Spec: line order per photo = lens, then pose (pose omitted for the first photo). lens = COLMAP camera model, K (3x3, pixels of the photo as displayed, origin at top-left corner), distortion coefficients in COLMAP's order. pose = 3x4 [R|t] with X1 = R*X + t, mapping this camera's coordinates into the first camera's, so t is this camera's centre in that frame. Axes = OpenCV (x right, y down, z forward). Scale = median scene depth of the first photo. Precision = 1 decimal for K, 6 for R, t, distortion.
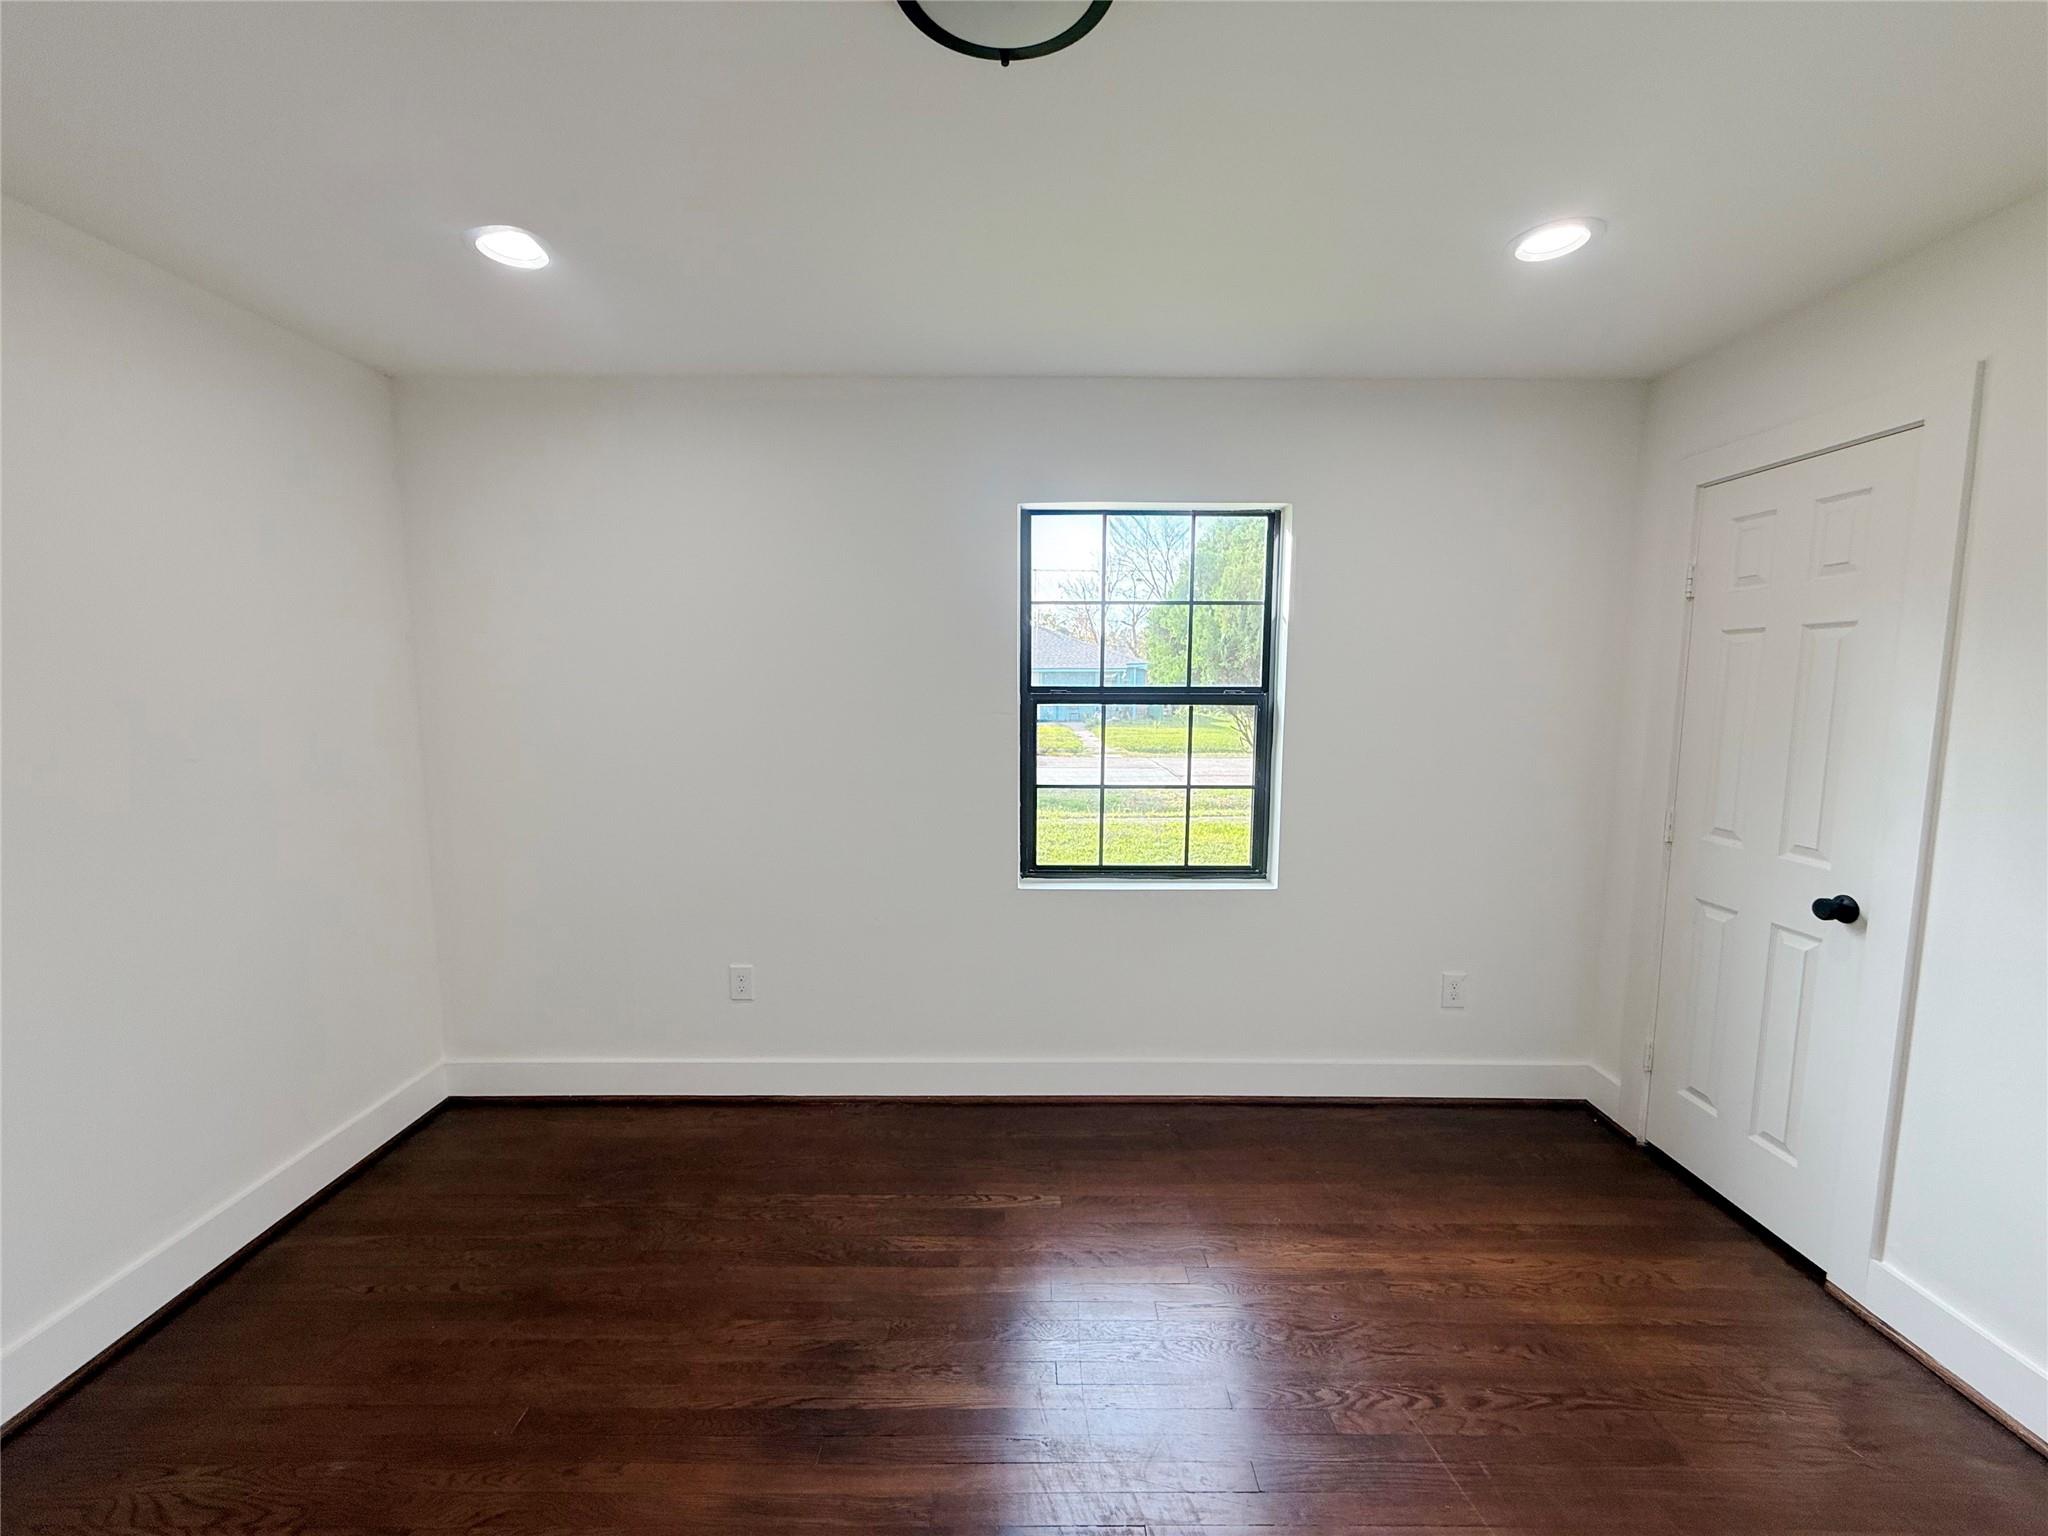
lens RADIAL K [[814.2, 0, 1016.2], [0, 814.2, 769.0], [0, 0, 1]] dist [0.000983, 0.000061]
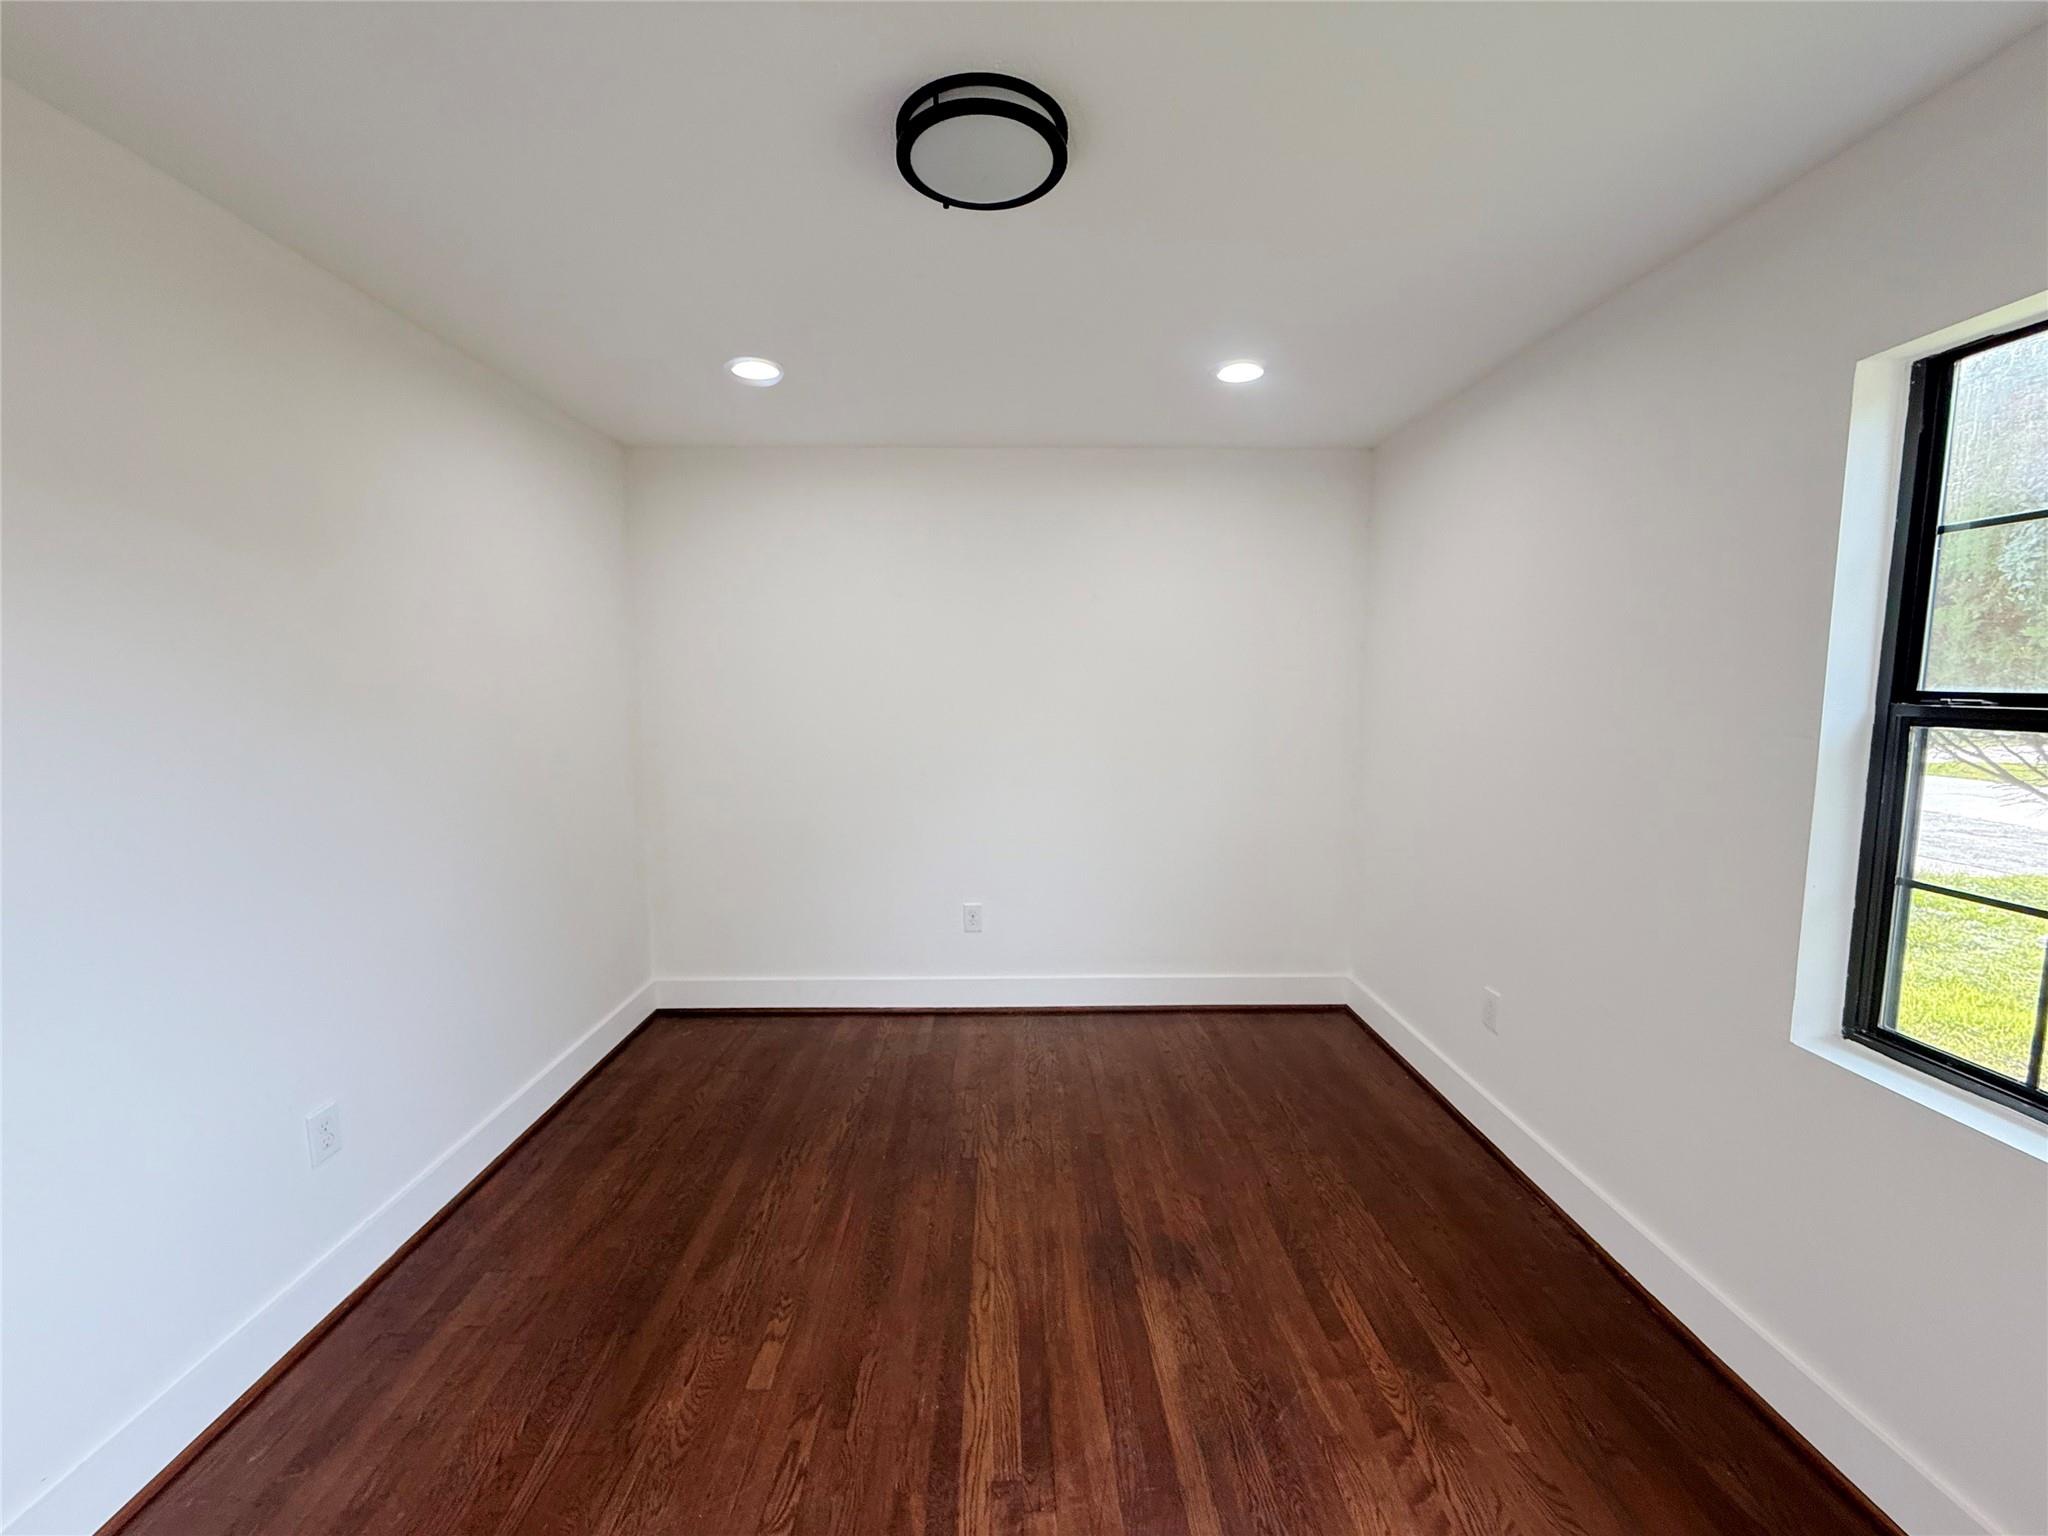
lens RADIAL K [[814.2, 0, 1016.2], [0, 814.2, 769.0], [0, 0, 1]] dist [0.000983, 0.000061]
pose [[0.017710, 0.106669, -0.994137, 0.725336], [-0.115451, 0.987860, 0.103939, -0.052487], [0.993155, 0.112933, 0.029810, 0.560421]]
